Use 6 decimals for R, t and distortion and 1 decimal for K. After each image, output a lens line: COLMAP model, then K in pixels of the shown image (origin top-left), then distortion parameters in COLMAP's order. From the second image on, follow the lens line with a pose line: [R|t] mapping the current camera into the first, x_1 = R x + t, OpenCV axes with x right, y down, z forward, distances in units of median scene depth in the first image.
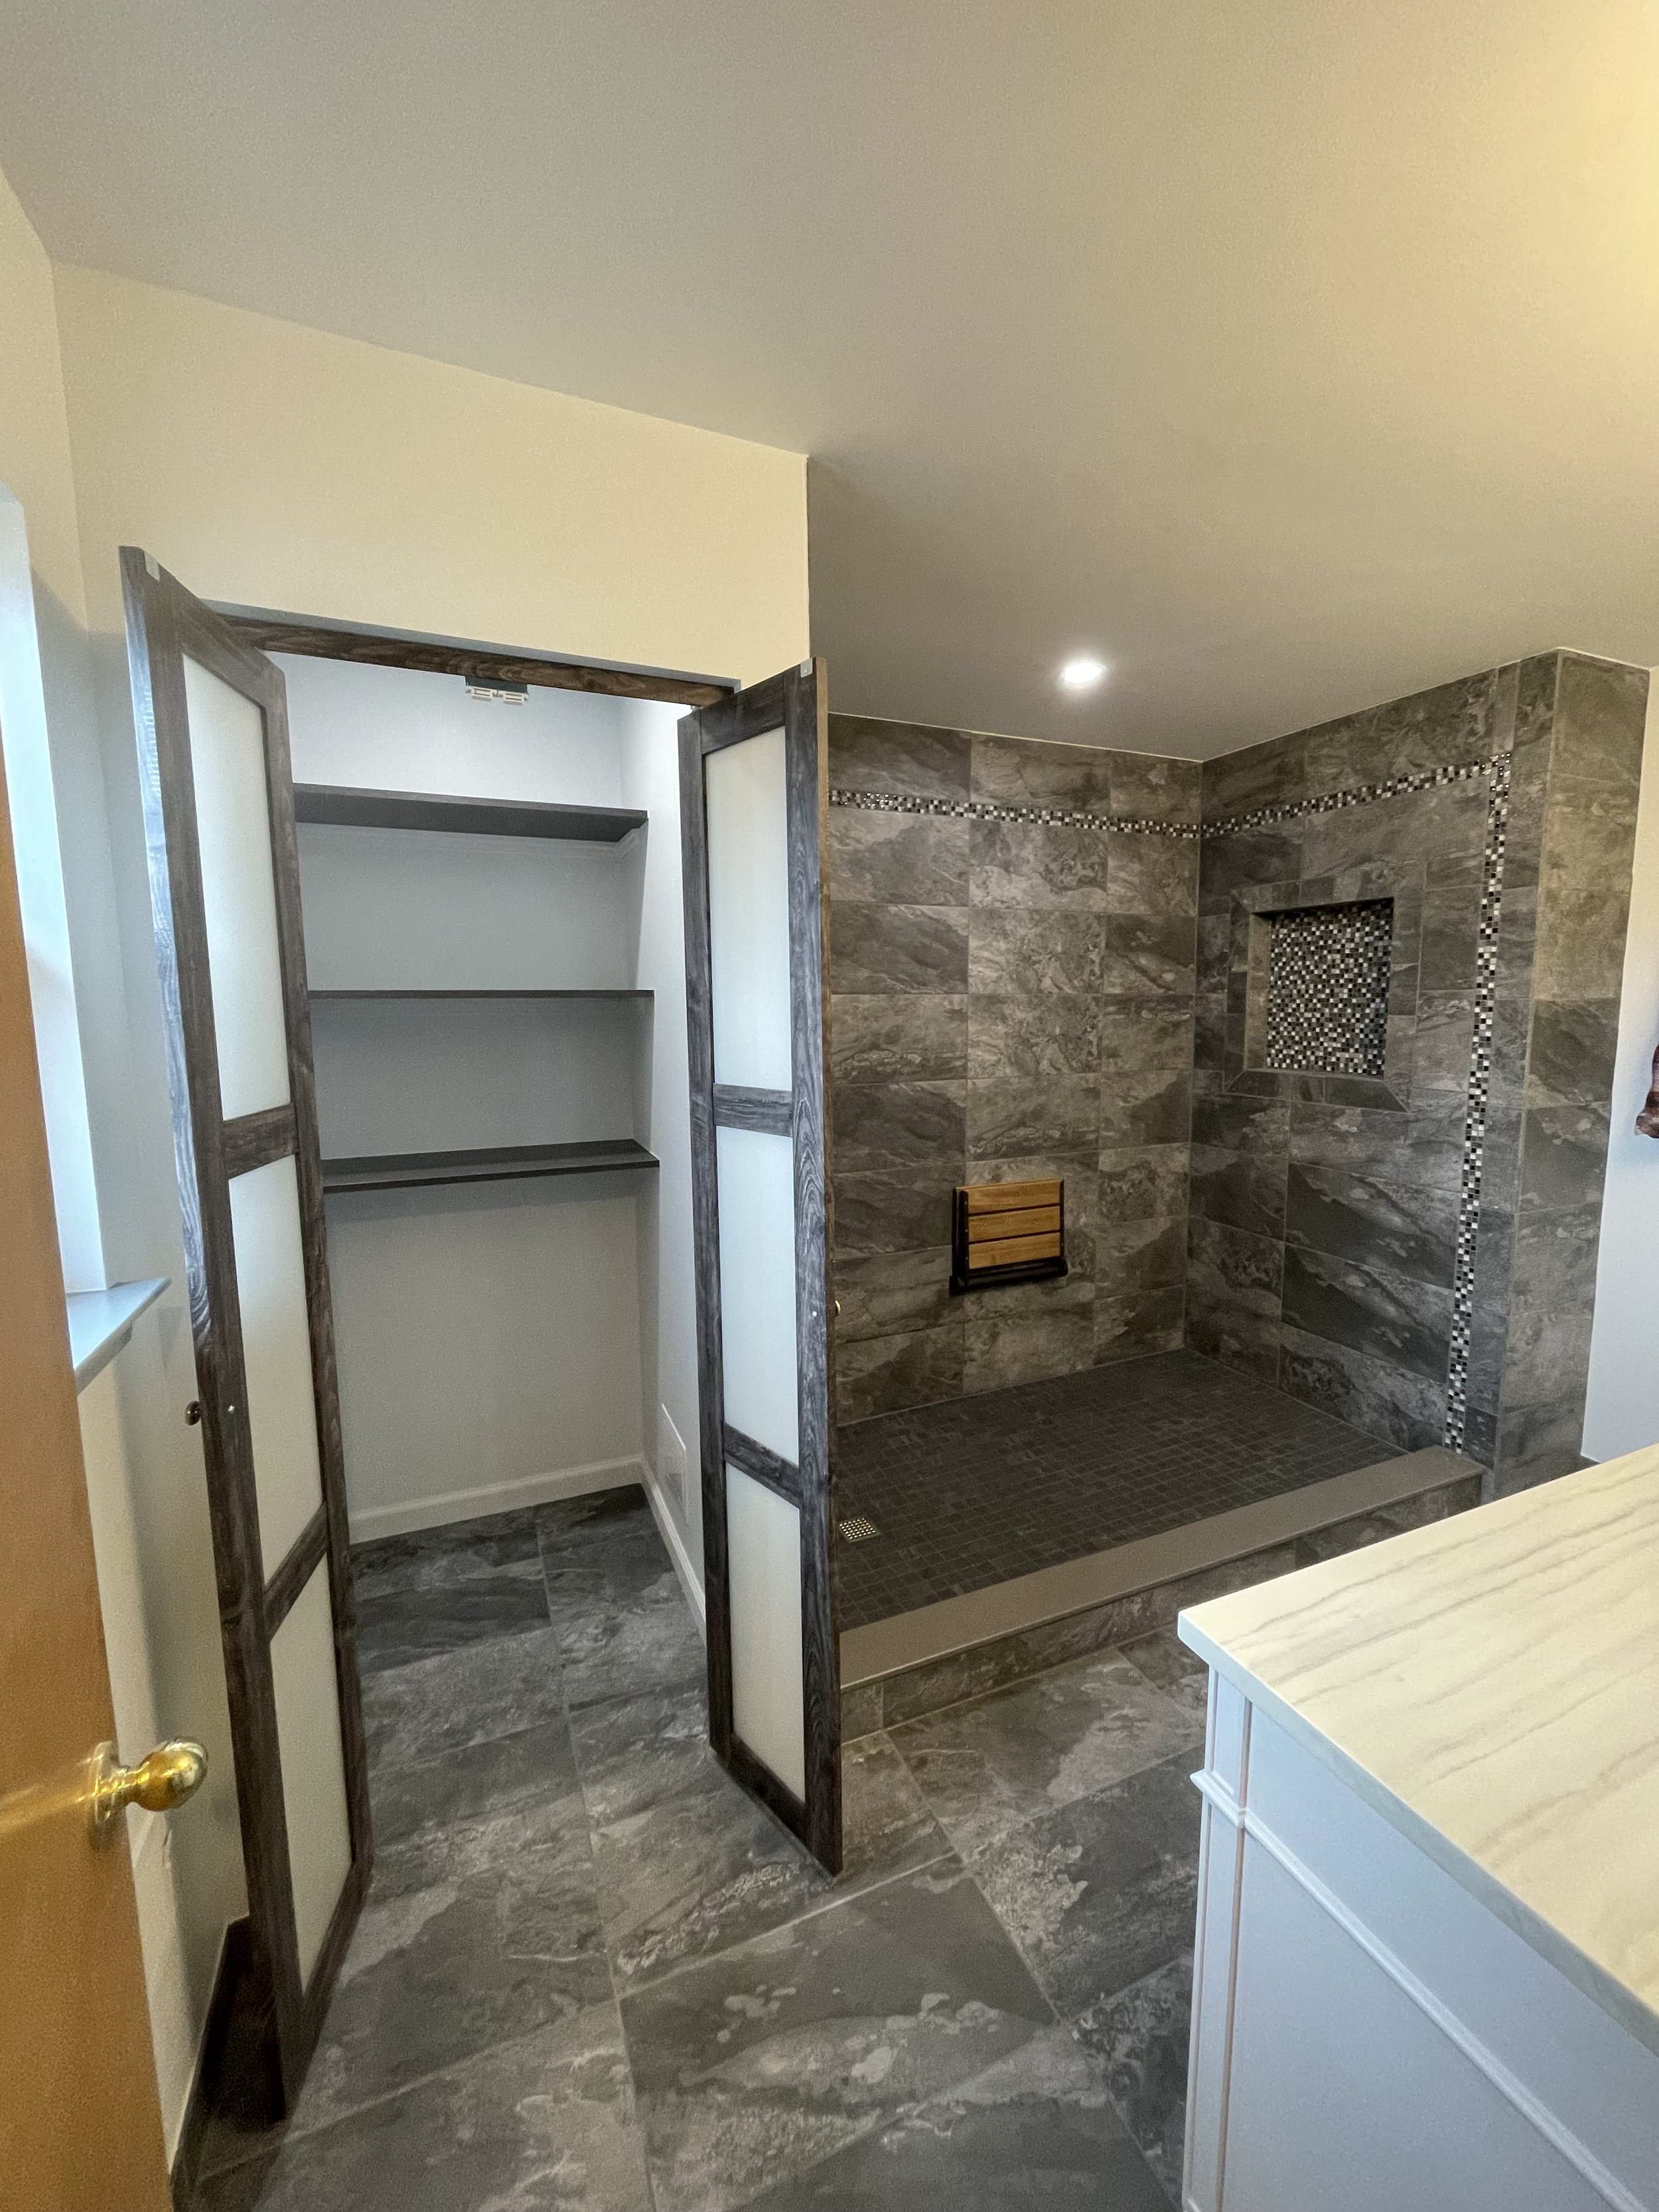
lens RADIAL K [[890.9, 0, 835.1], [0, 890.9, 1106.4], [0, 0, 1]] dist [-0.000811, 0.000180]
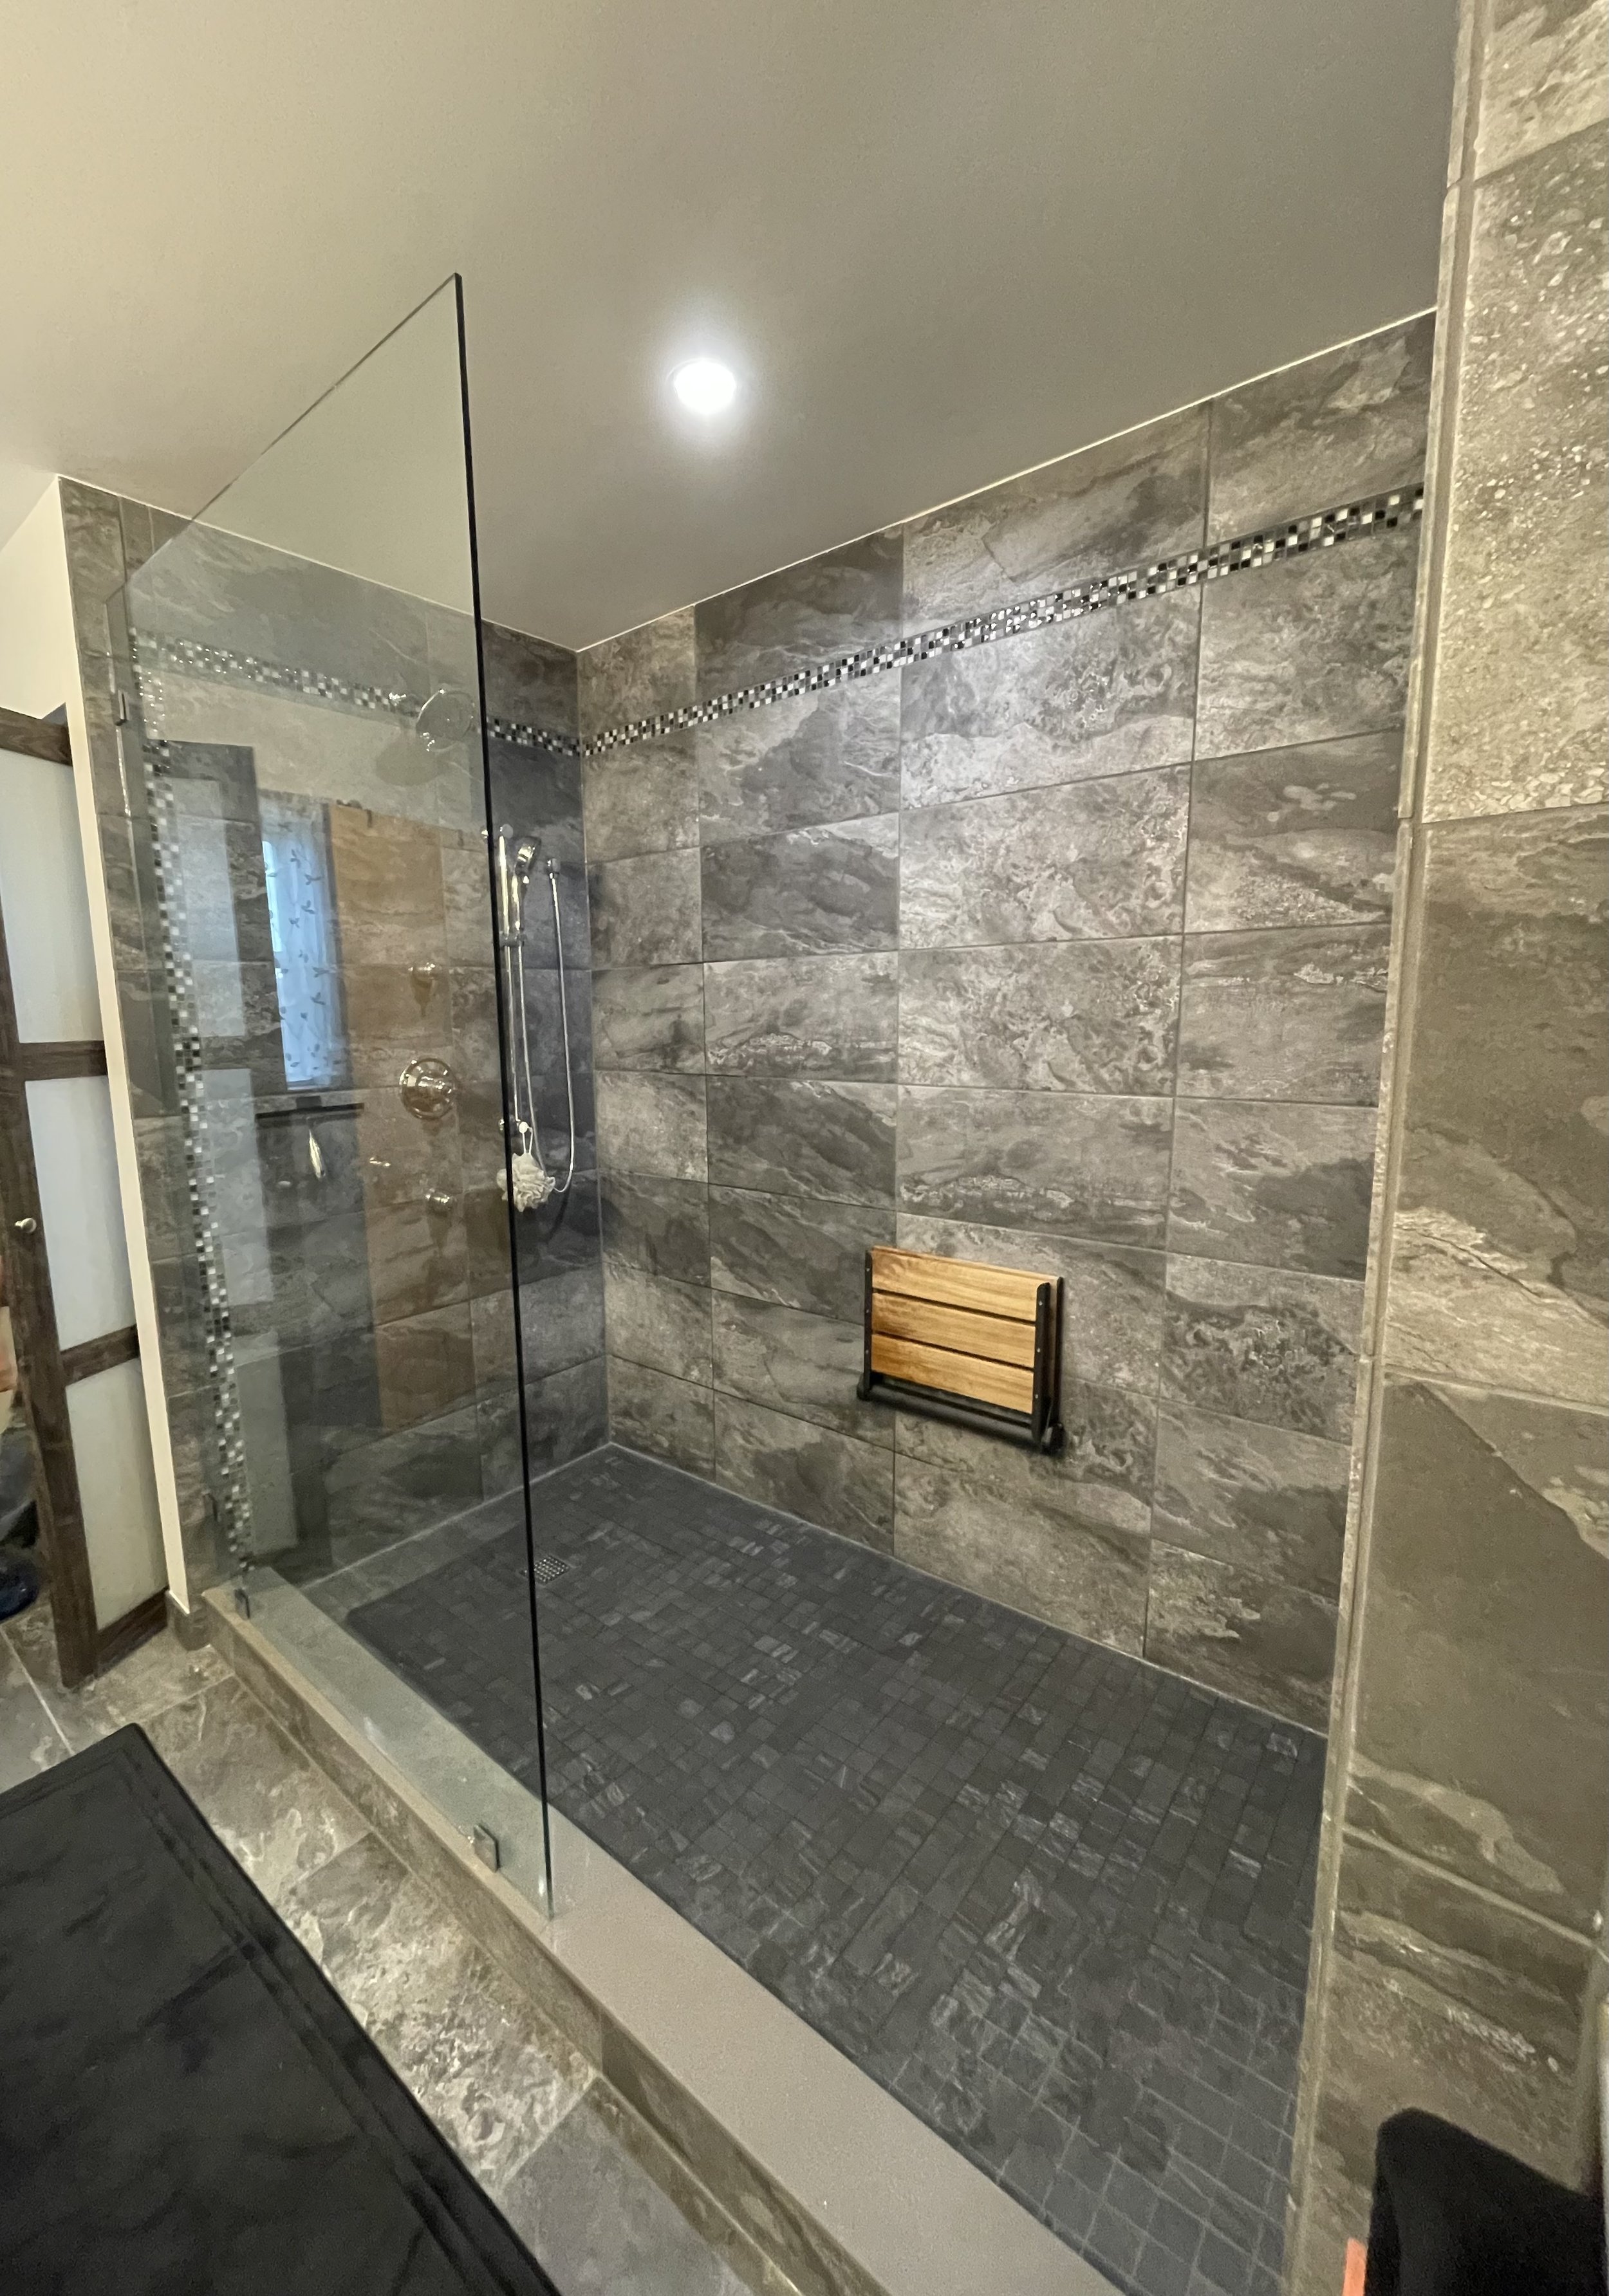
lens RADIAL K [[946.1, 0, 809.6], [0, 946.1, 1154.1], [0, 0, 1]] dist [-0.000598, -0.000272]
pose [[0.445819, 0.134276, -0.884995, 0.727314], [-0.092521, 0.990302, 0.103646, -0.045320], [0.890329, 0.035673, 0.453919, 0.628113]]
